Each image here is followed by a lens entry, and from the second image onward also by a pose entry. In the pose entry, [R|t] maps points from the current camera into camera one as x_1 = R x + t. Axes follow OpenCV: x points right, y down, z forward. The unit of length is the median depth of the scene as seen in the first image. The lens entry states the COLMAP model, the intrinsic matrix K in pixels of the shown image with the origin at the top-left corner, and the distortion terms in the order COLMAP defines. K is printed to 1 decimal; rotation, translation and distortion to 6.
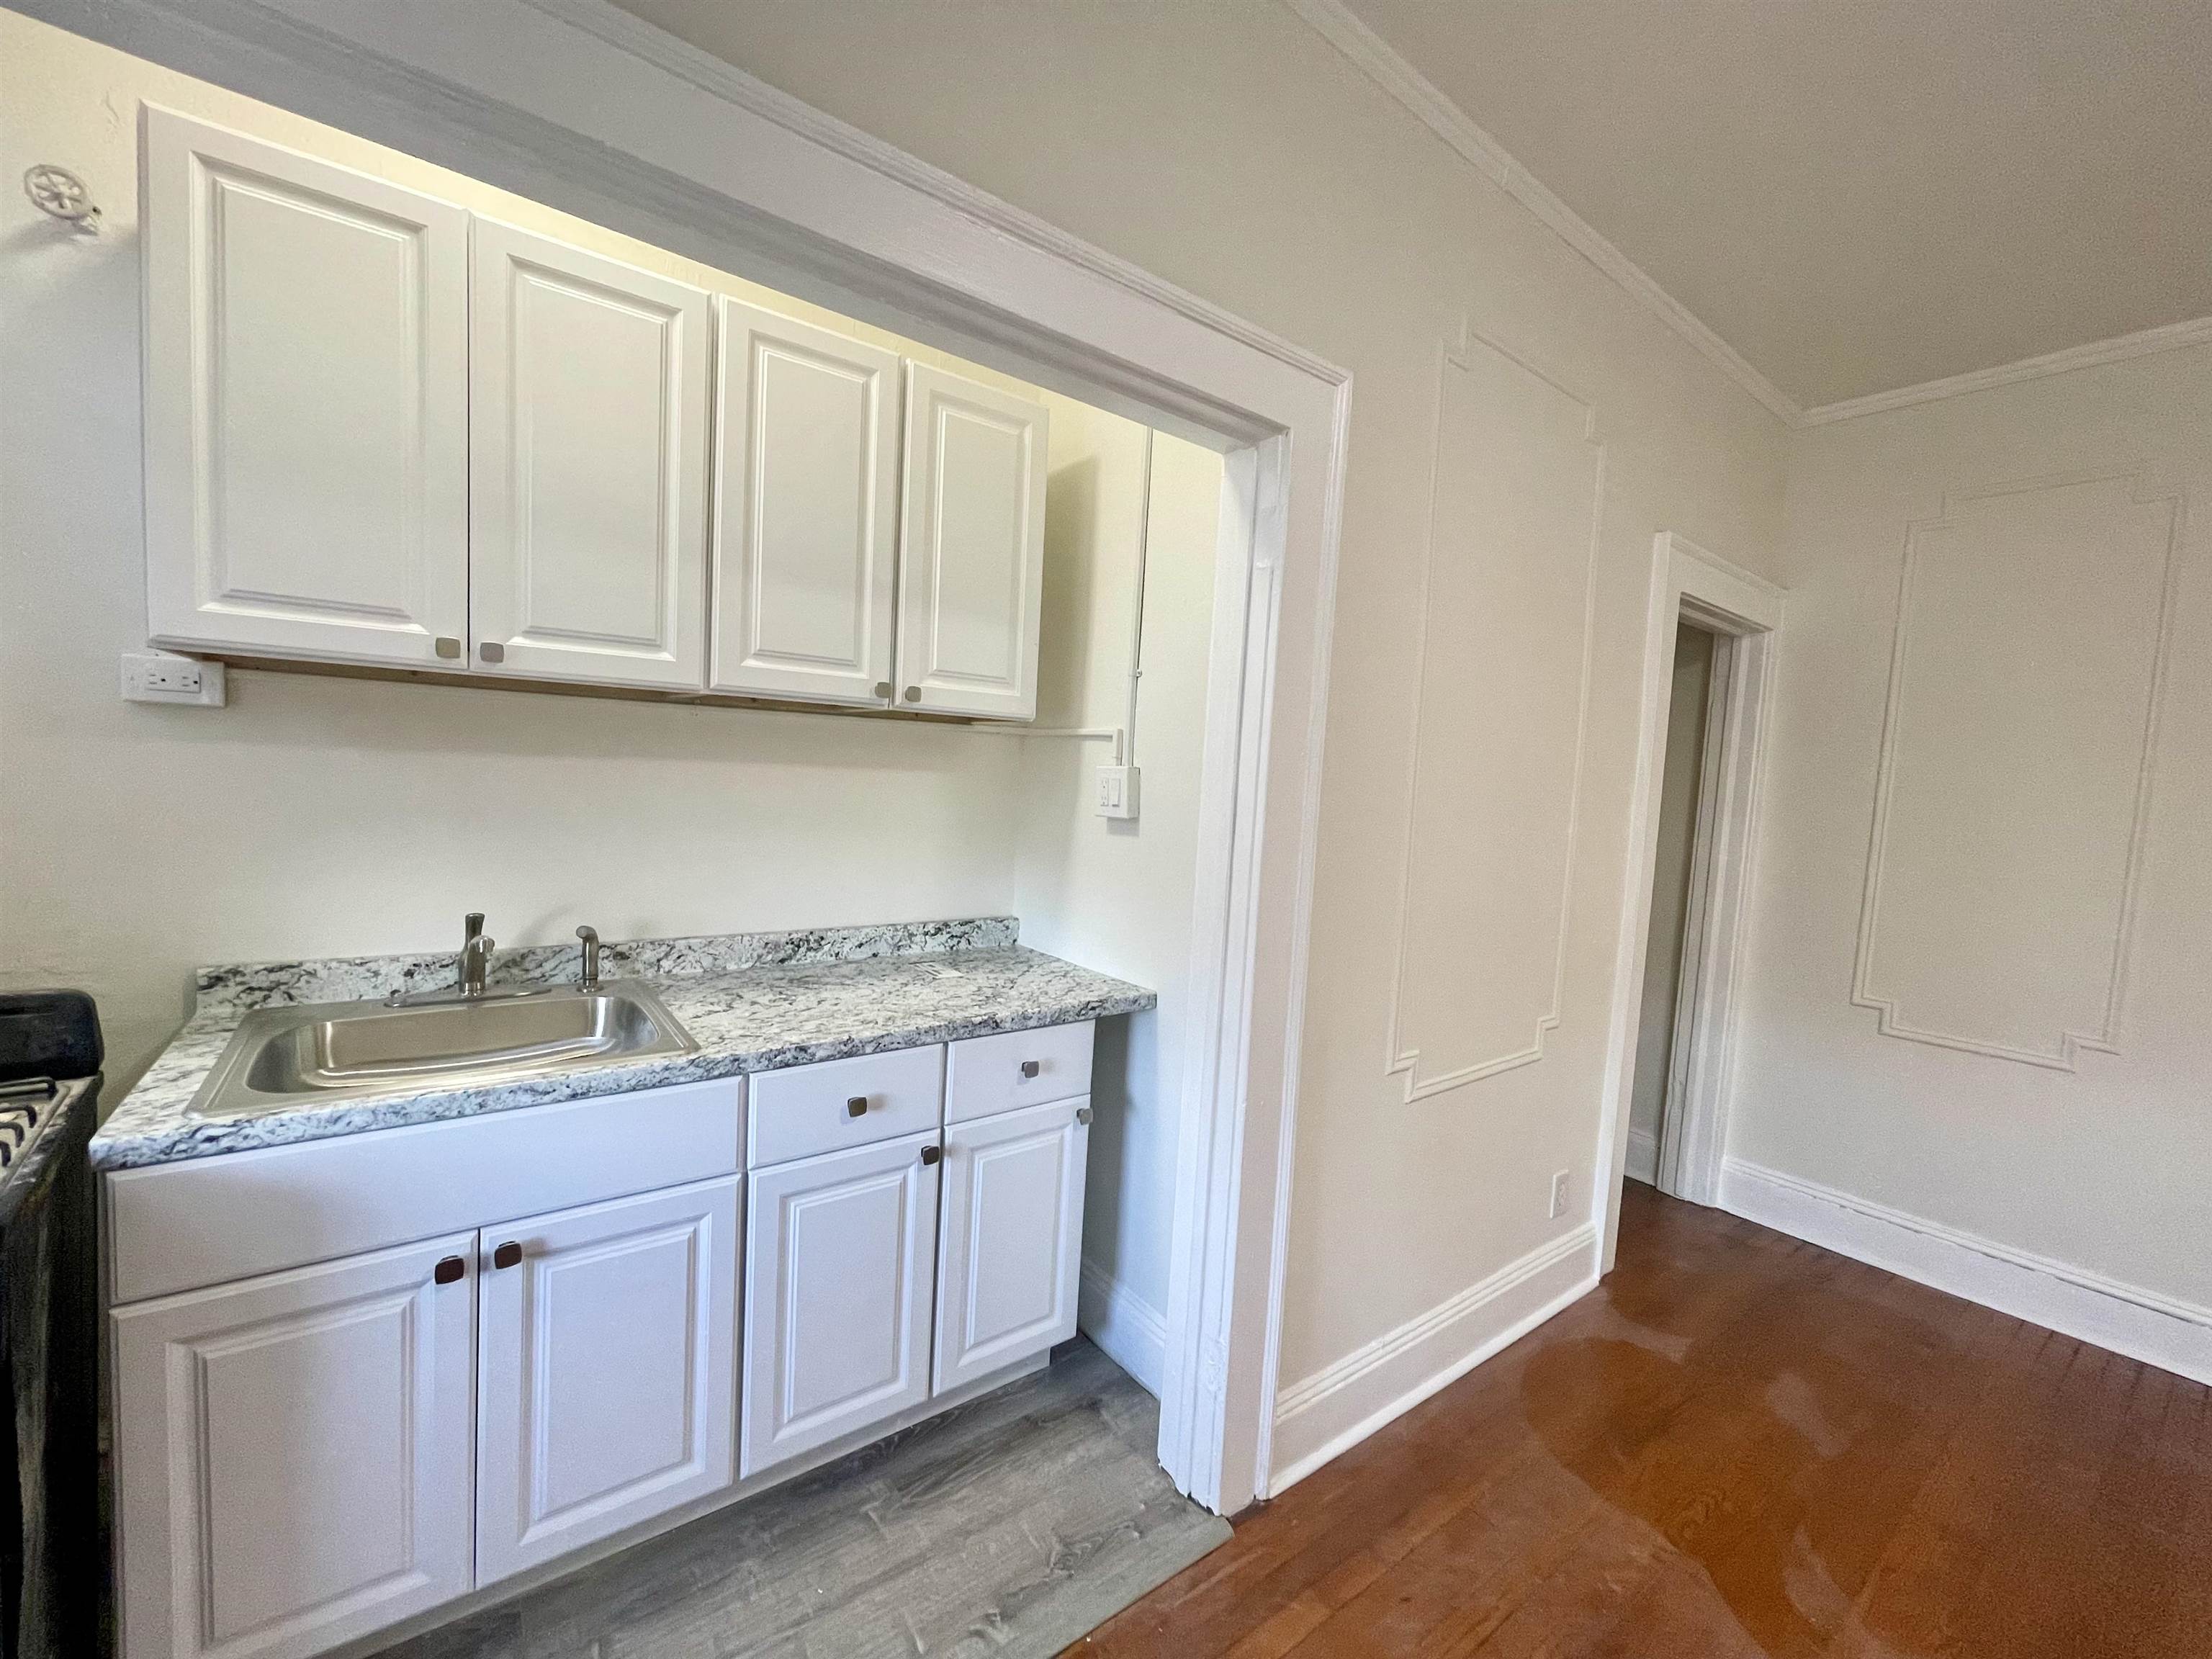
lens RADIAL K [[892.0, 0, 1101.6], [0, 892.0, 829.9], [0, 0, 1]] dist [-0.002107, -0.000333]
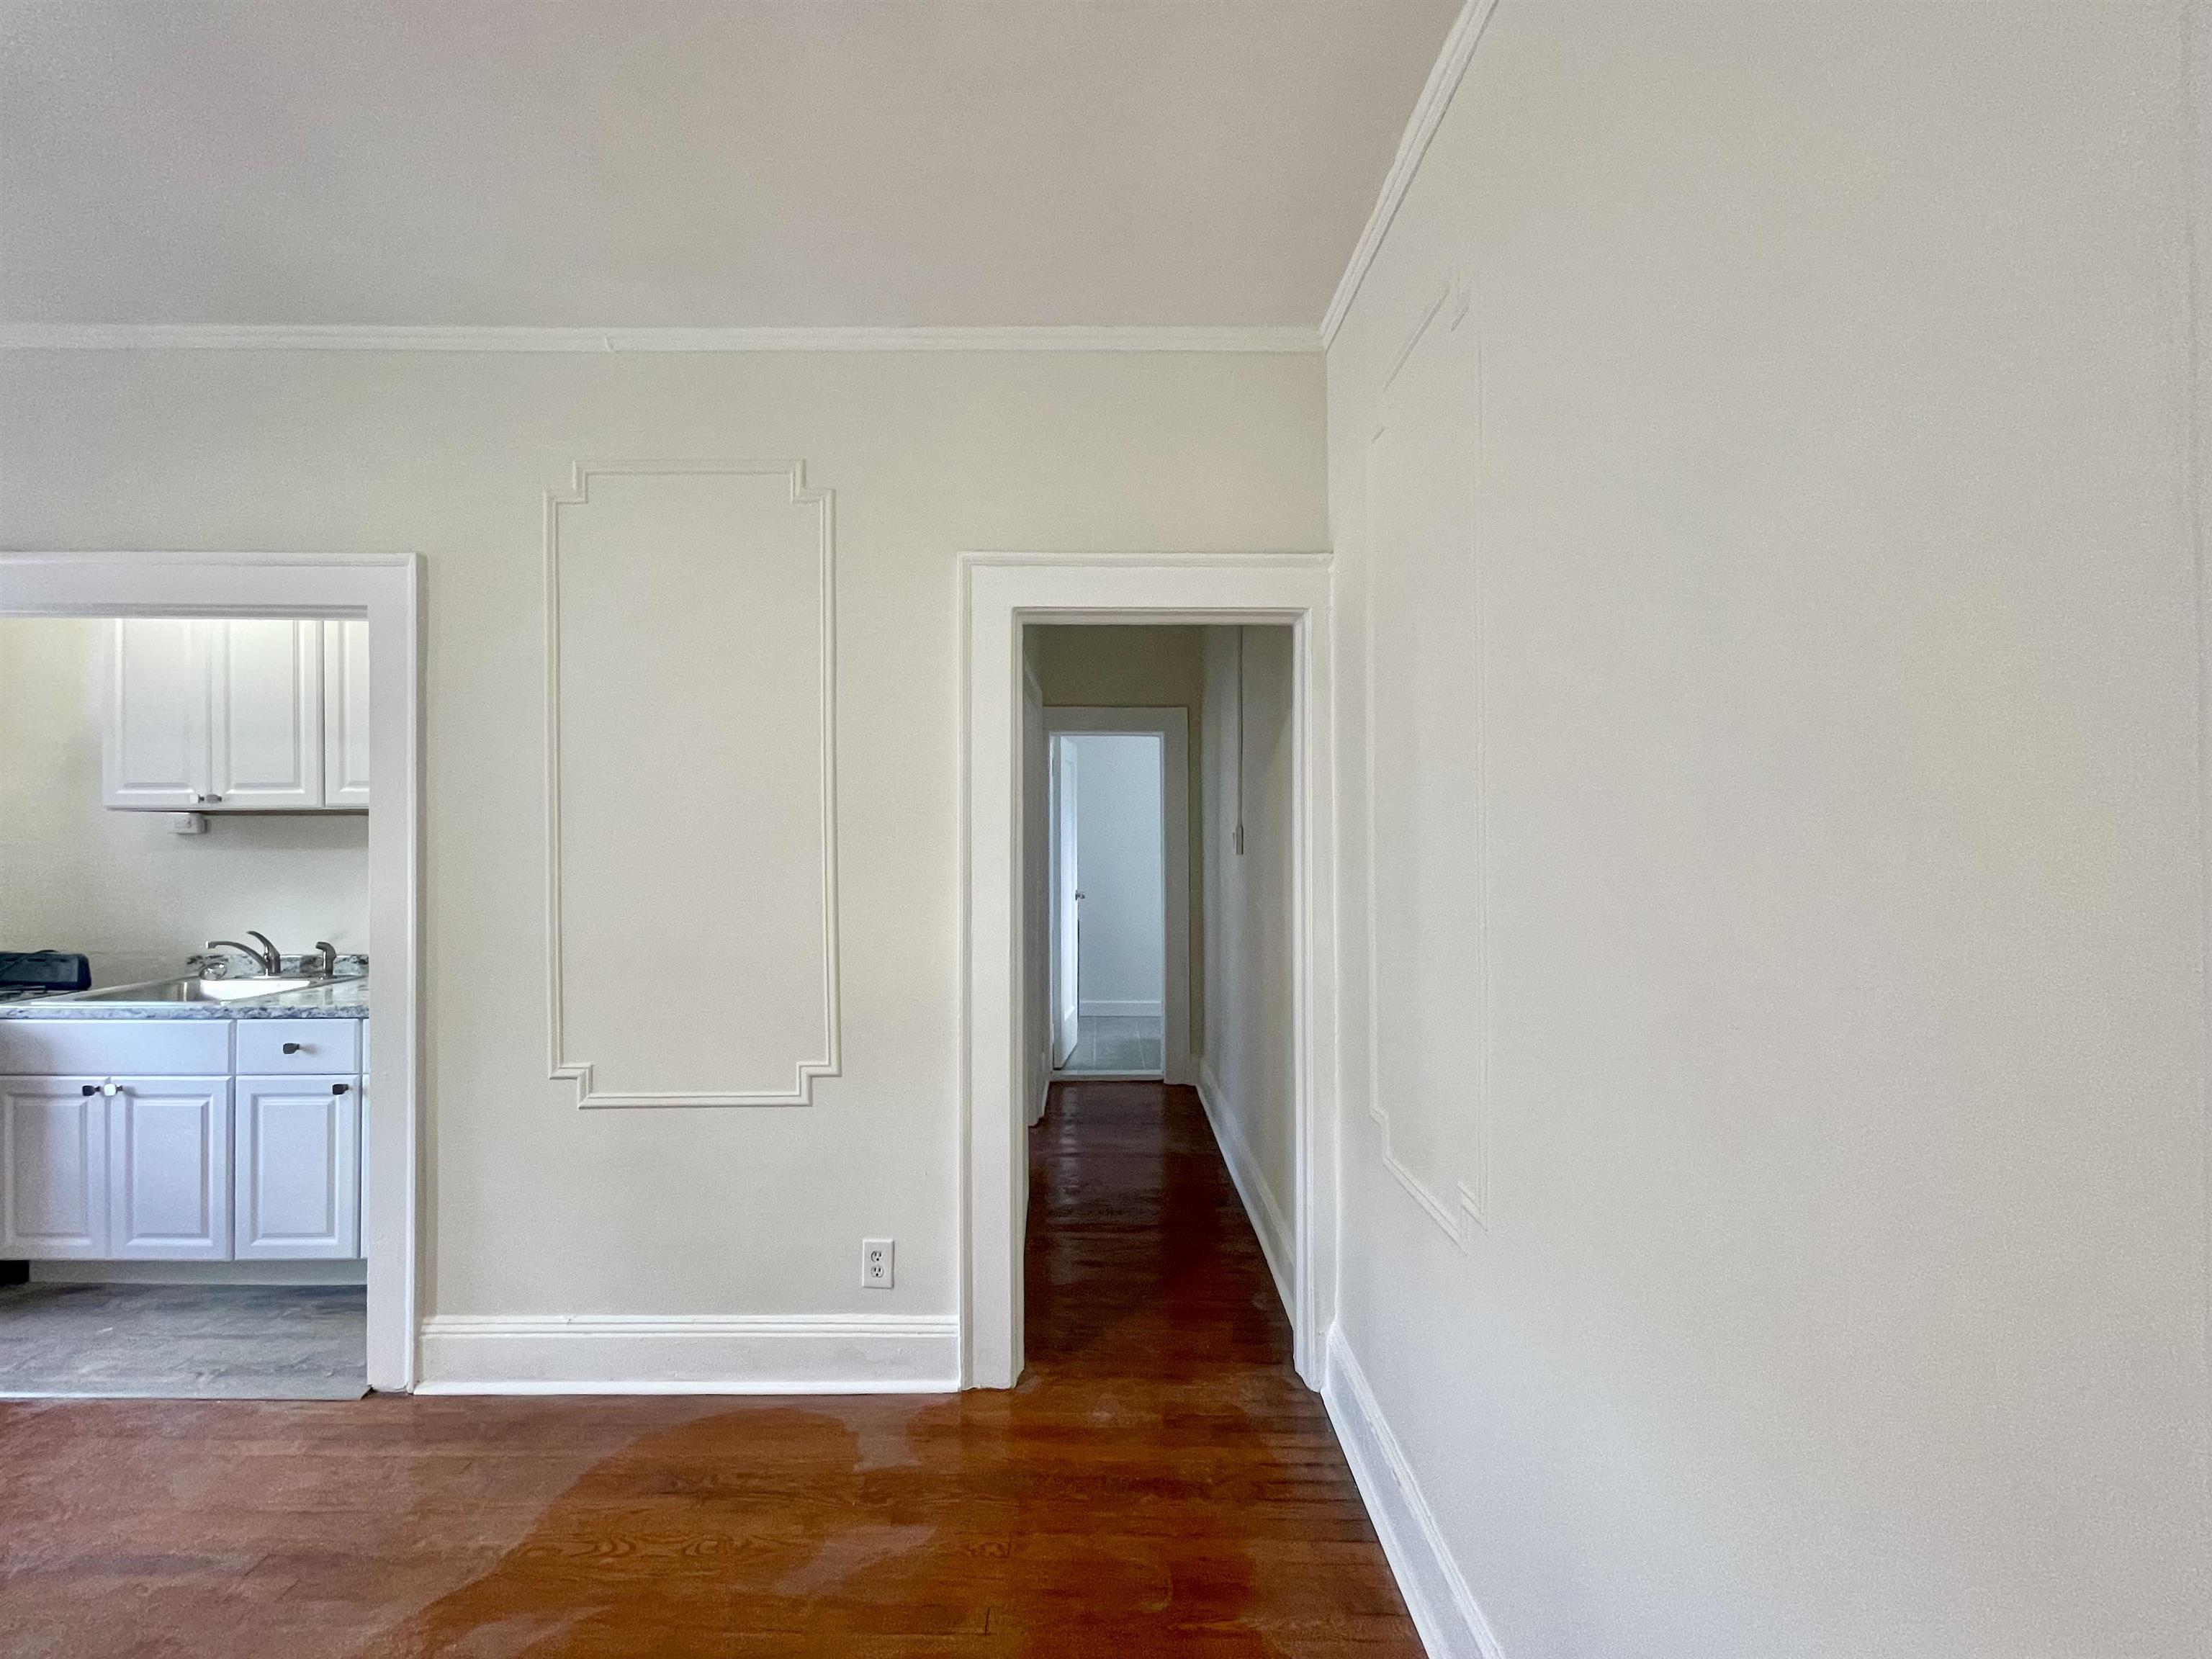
lens RADIAL K [[892.0, 0, 1101.6], [0, 892.0, 829.9], [0, 0, 1]] dist [-0.002107, -0.000333]
pose [[0.802353, -0.063802, -0.593430, 1.826388], [0.006442, 0.995138, -0.098281, 0.071187], [0.596815, 0.075033, 0.798863, 0.508445]]
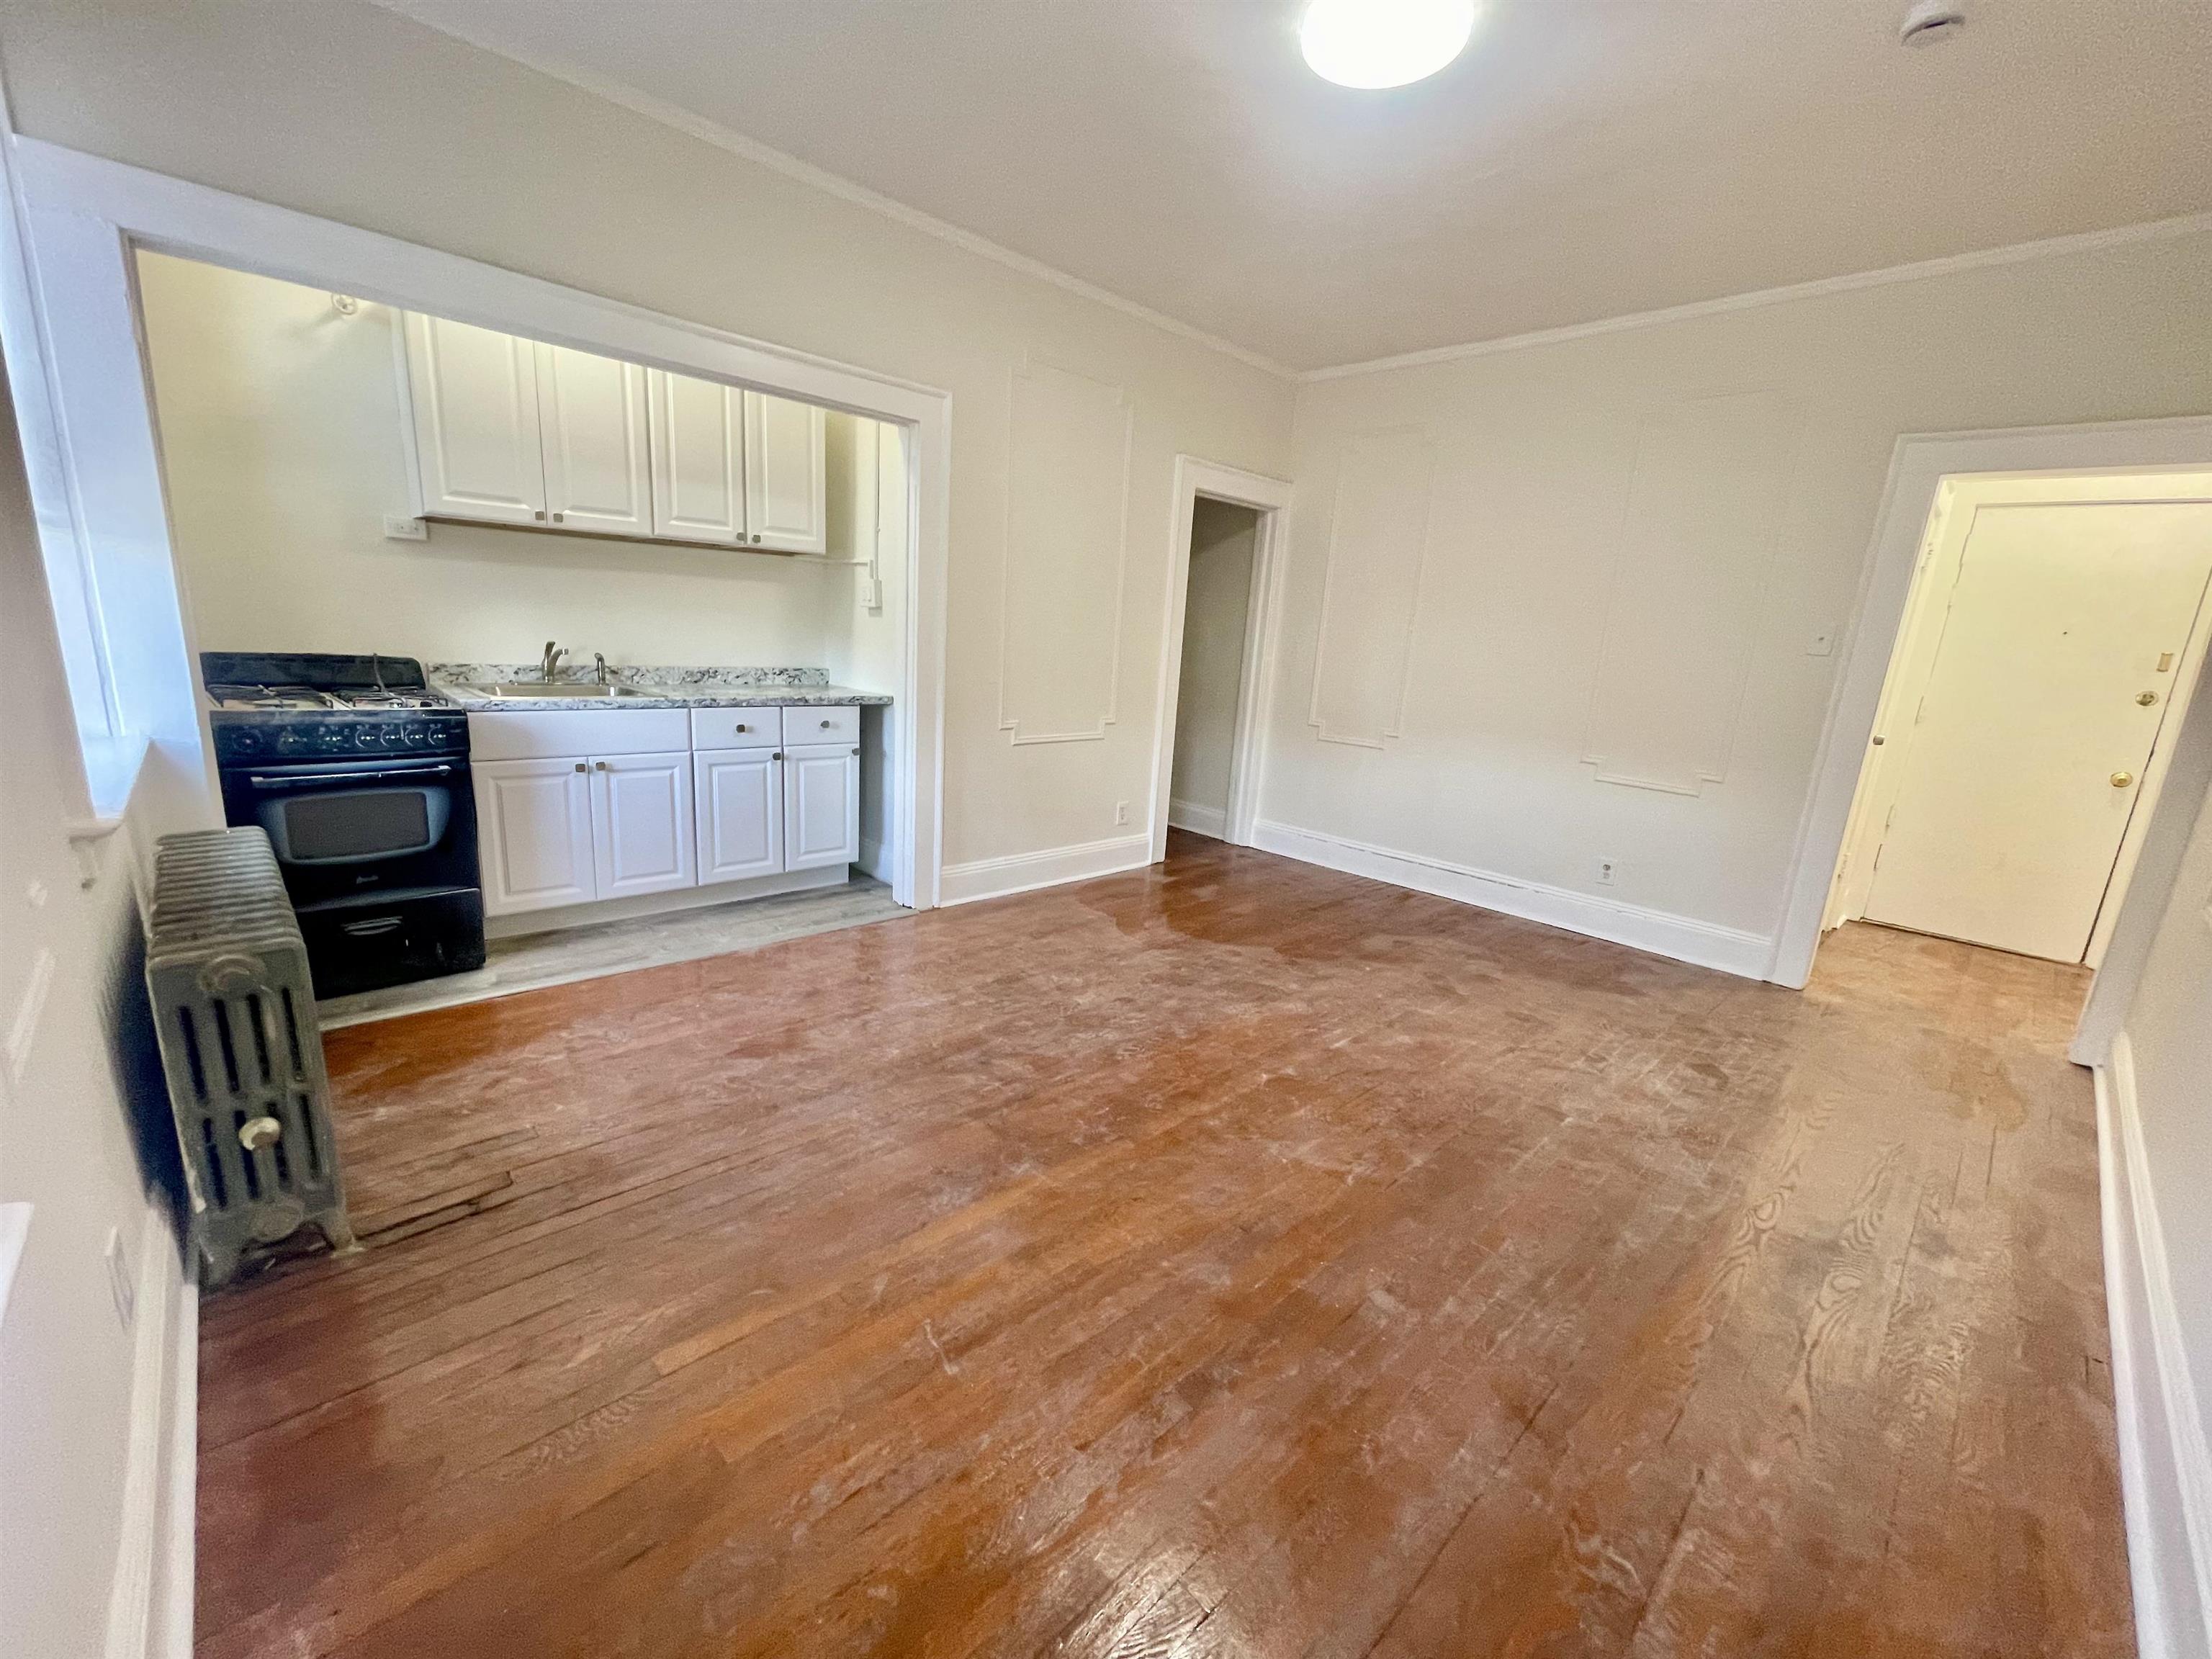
lens RADIAL K [[892.0, 0, 1101.6], [0, 892.0, 829.9], [0, 0, 1]] dist [-0.002107, -0.000333]
pose [[0.992450, -0.022175, 0.120626, 0.331995], [0.001902, 0.986183, 0.165650, 0.176999], [-0.122633, -0.164170, 0.978779, -1.275929]]
